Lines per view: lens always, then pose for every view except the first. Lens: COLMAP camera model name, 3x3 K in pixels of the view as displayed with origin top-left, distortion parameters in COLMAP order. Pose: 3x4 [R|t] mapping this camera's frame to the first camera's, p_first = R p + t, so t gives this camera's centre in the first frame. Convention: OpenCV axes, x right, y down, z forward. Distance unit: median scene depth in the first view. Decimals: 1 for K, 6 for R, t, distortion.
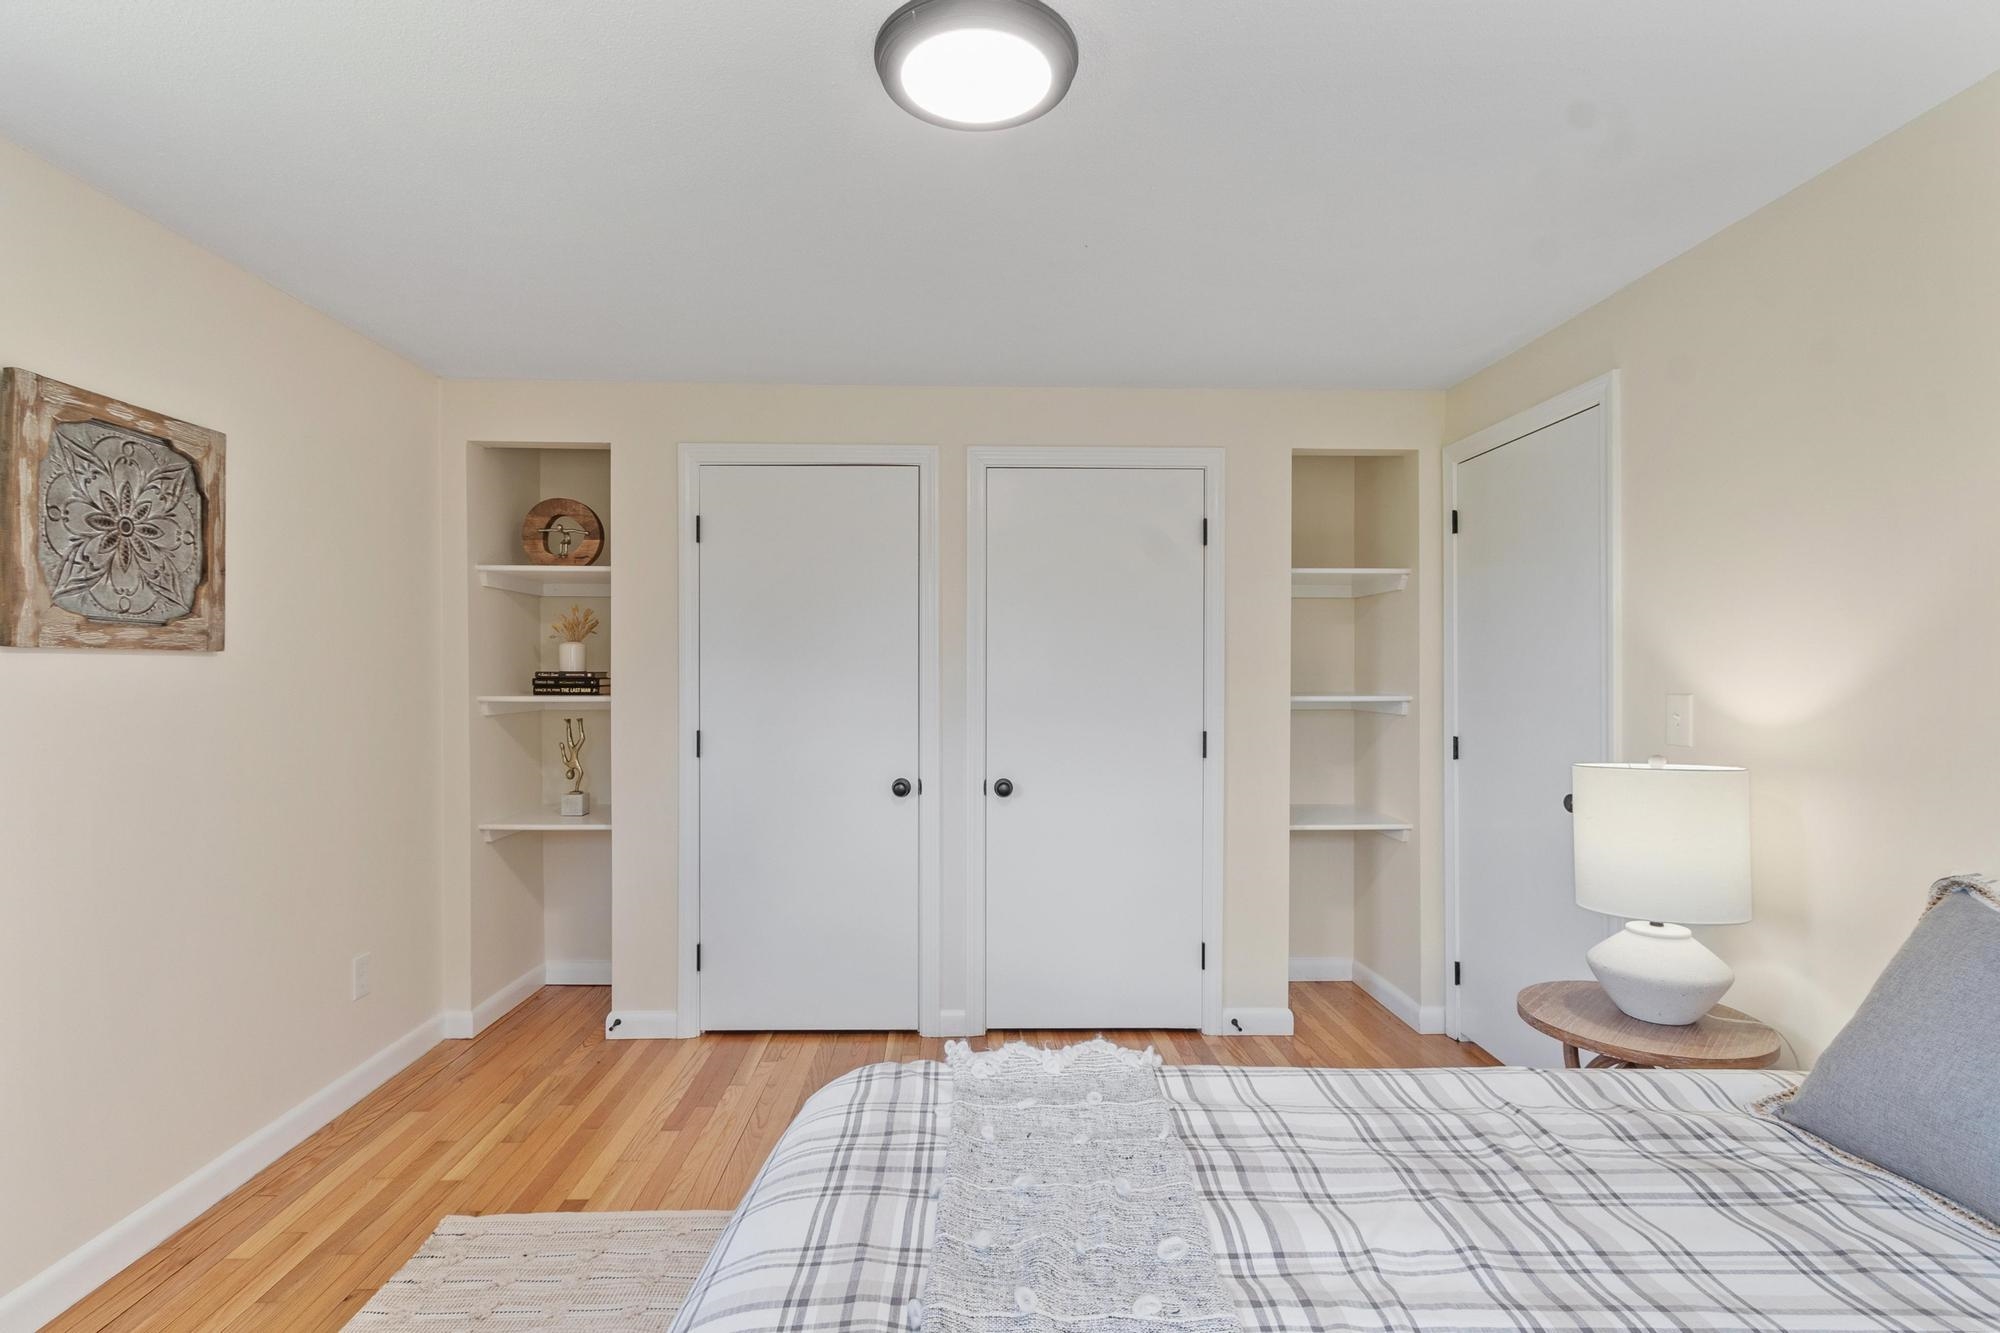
lens RADIAL K [[981.8, 0, 1000.0], [0, 981.8, 666.5], [0, 0, 1]] dist [-0.002623, -0.000518]
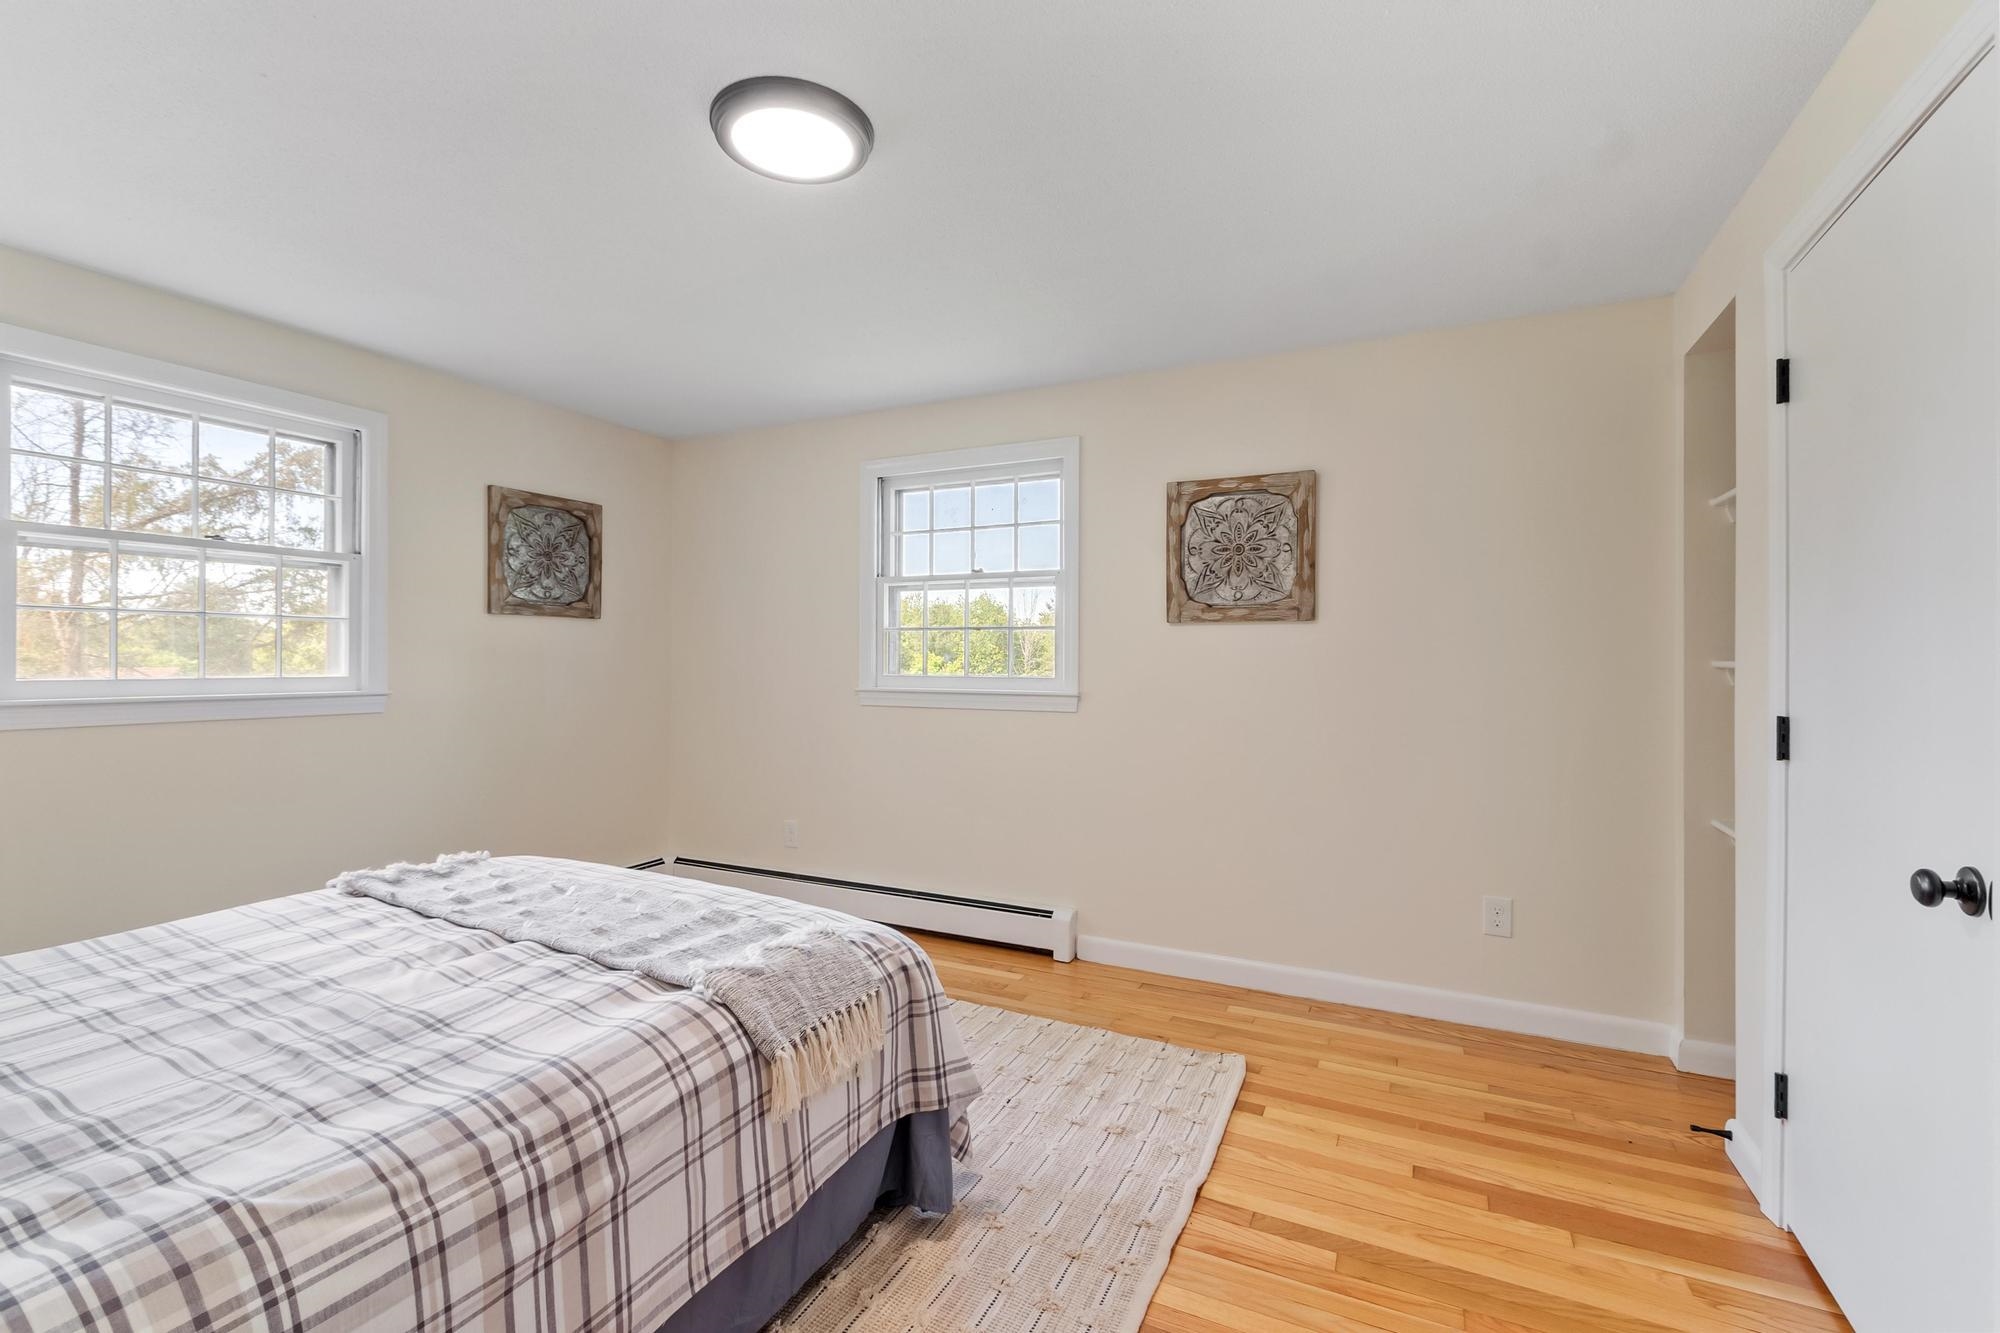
lens RADIAL K [[871.2, 0, 1003.0], [0, 871.2, 655.1], [0, 0, 1]] dist [0.000556, 0.000010]
pose [[-0.465304, -0.006220, -0.885129, 0.580226], [-0.003413, 0.999980, -0.005234, 0.045197], [0.885144, 0.000585, -0.465316, 1.237209]]
